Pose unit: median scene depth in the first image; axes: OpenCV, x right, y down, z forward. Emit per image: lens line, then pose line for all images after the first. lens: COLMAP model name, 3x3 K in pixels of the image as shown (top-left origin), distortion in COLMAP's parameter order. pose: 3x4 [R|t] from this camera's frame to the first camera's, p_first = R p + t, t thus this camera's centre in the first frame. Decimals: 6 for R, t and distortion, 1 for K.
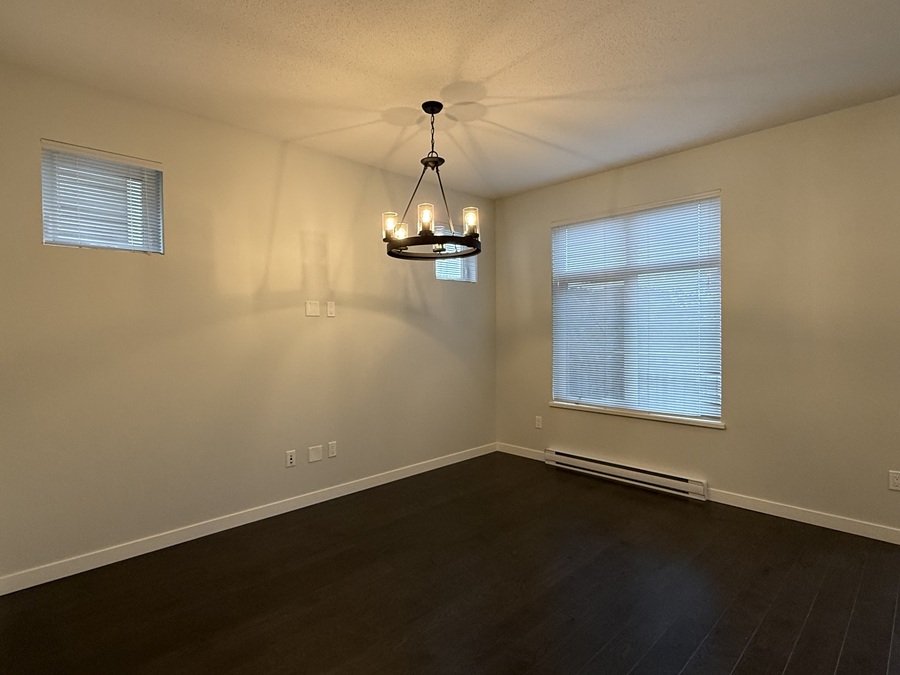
lens RADIAL K [[468.4, 0, 450.0], [0, 468.4, 334.9], [0, 0, 1]] dist [0.001003, 0.000307]
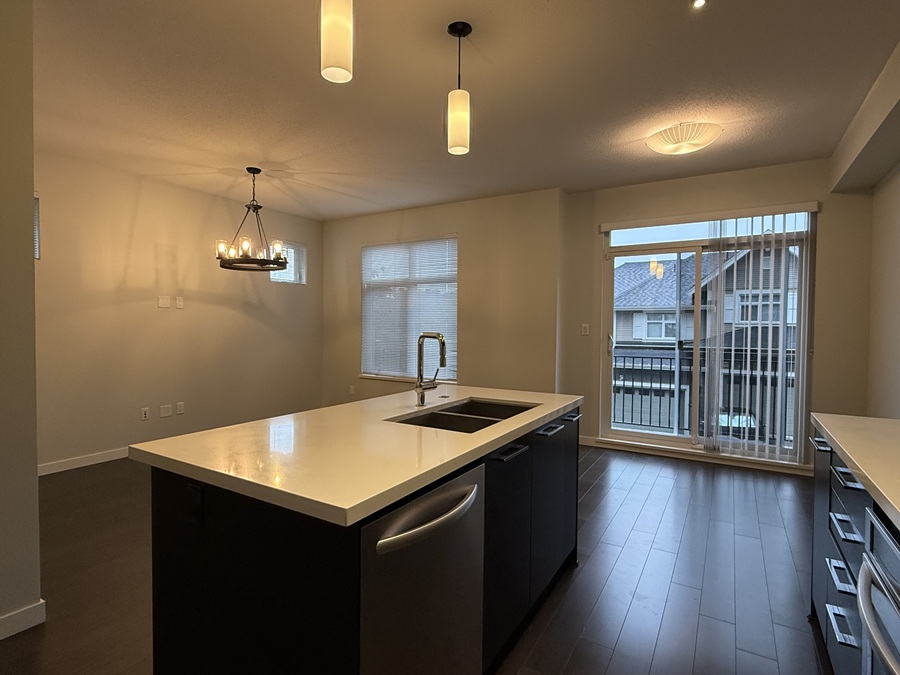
lens RADIAL K [[468.4, 0, 450.1], [0, 468.4, 338.0], [0, 0, 1]] dist [0.001003, 0.000307]
pose [[0.967079, 0.008912, 0.254321, 0.159008], [-0.012965, 0.999814, 0.014267, 0.017330], [-0.254146, -0.017095, 0.967015, -0.510525]]
